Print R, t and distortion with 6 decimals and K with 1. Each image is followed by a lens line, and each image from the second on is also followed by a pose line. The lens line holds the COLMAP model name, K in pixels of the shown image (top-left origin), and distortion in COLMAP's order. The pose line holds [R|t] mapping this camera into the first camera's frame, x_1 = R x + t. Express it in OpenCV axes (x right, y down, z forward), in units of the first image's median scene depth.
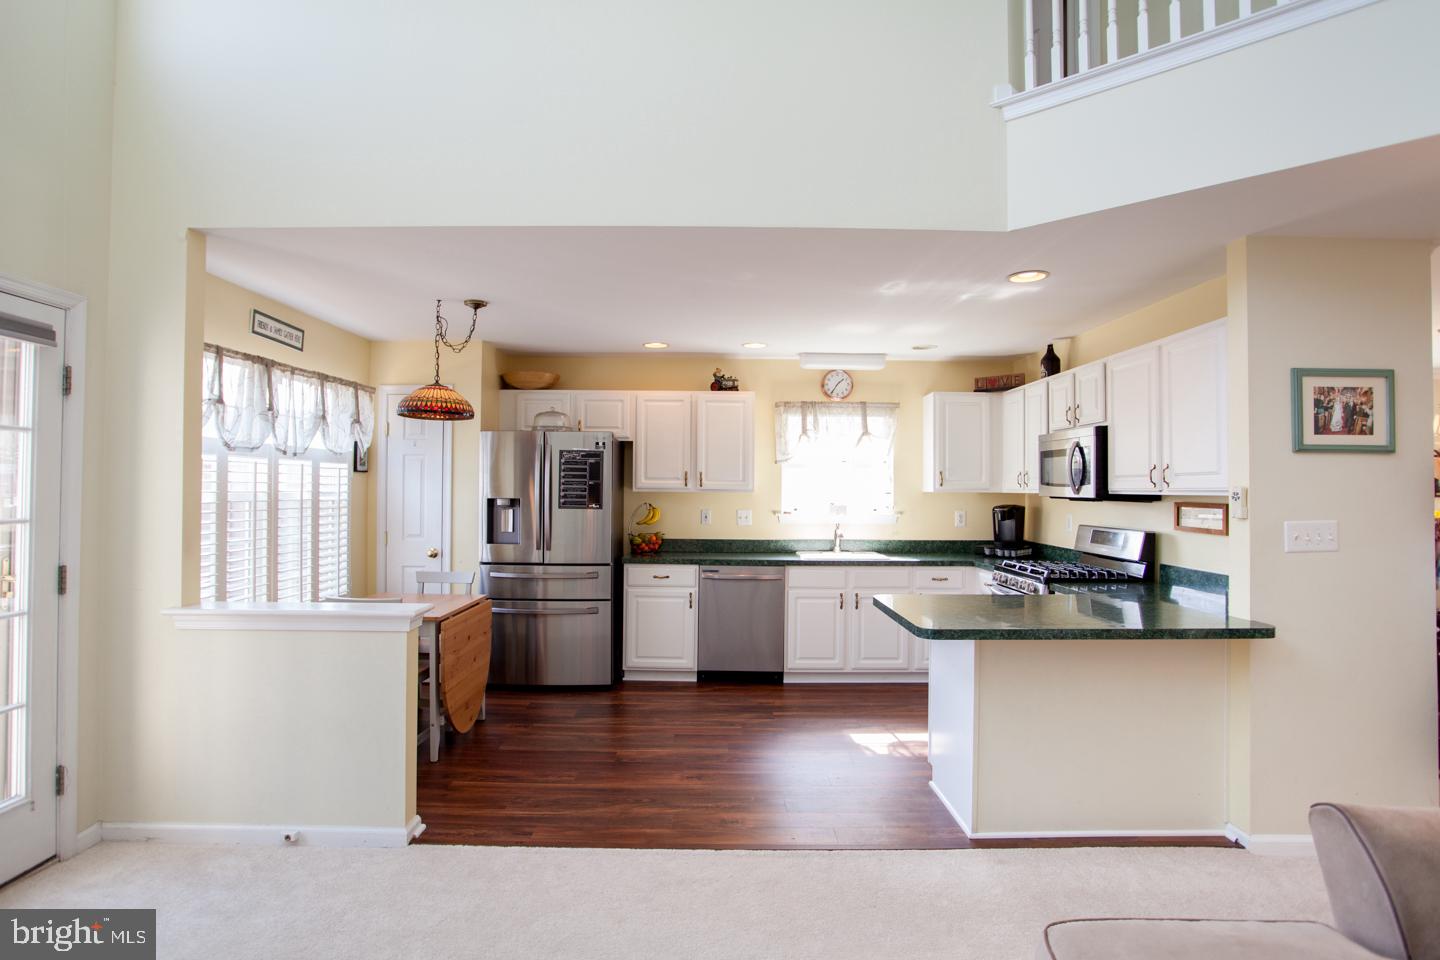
lens RADIAL K [[757.8, 0, 720.0], [0, 757.8, 480.0], [0, 0, 1]] dist [-0.078778, 0.000090]
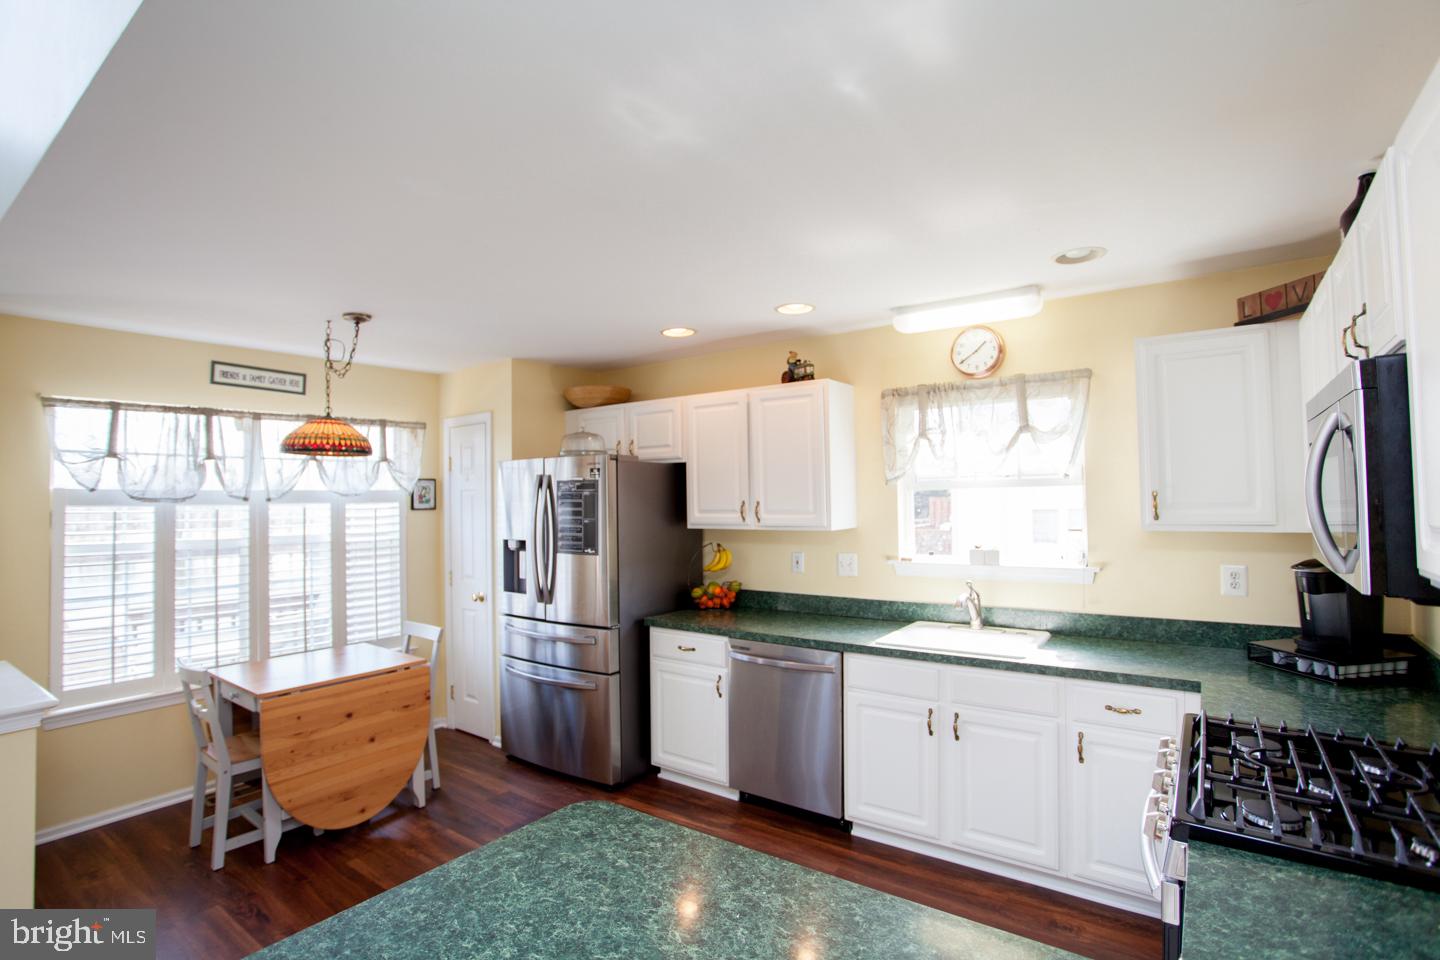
lens RADIAL K [[696.3, 0, 712.6], [0, 696.3, 476.9], [0, 0, 1]] dist [-0.093349, 0.042047]
pose [[0.804211, -0.038153, -0.593118, 0.342233], [0.029443, 0.999270, -0.024358, -0.019672], [0.593614, 0.002126, 0.804747, 0.477881]]
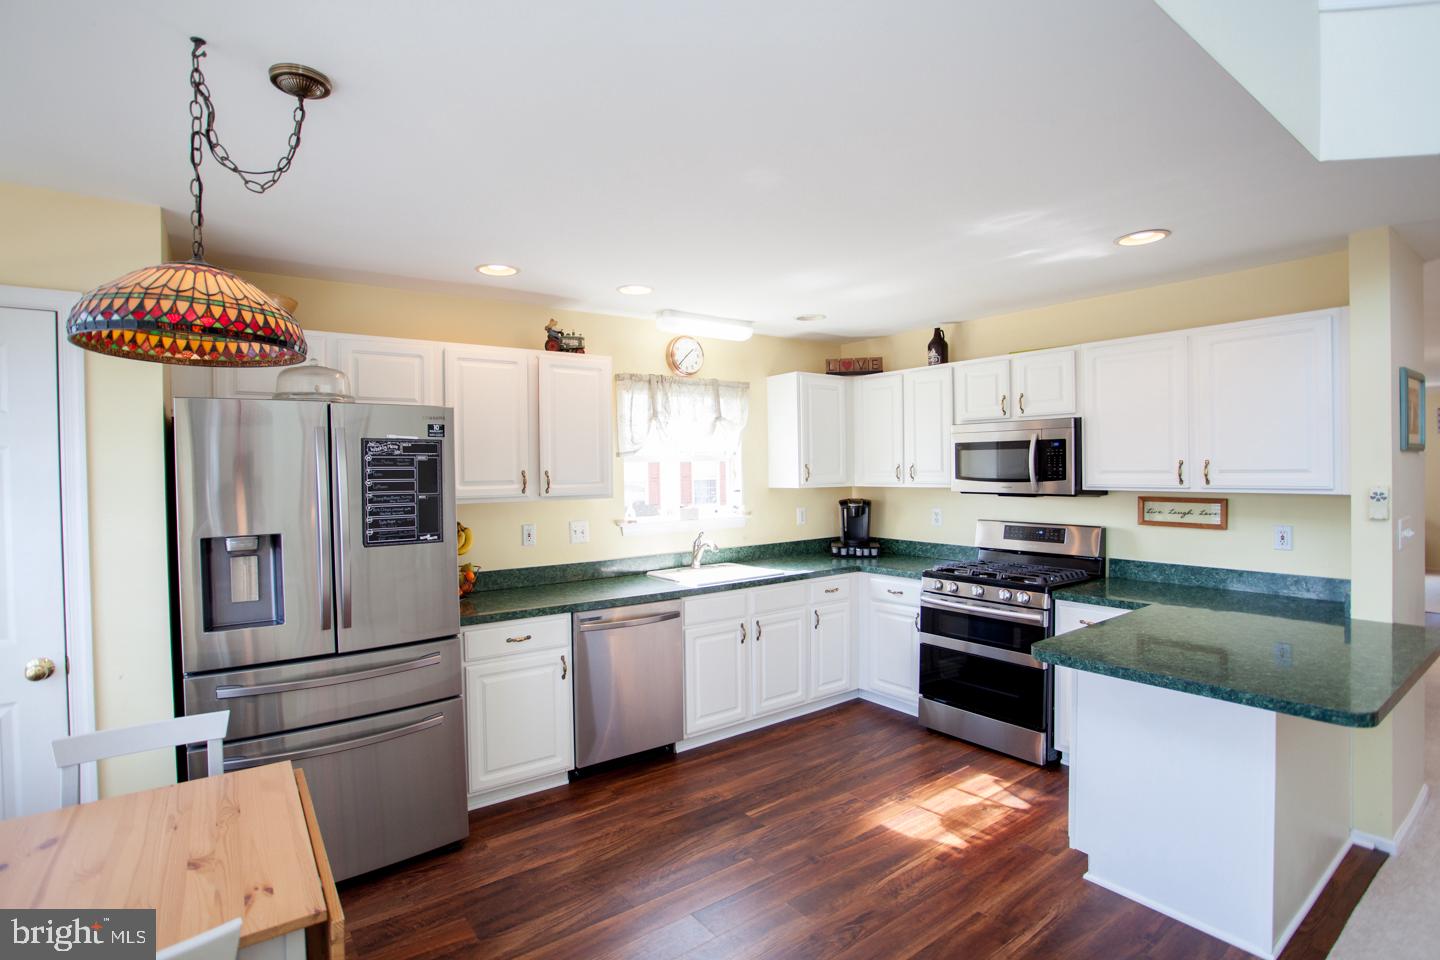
lens RADIAL K [[696.3, 0, 712.6], [0, 696.3, 476.9], [0, 0, 1]] dist [-0.093349, 0.042047]
pose [[0.808504, -0.026635, 0.587887, -0.280559], [0.013243, 0.999546, 0.027074, -0.020988], [-0.588341, -0.014104, 0.808490, 0.439734]]
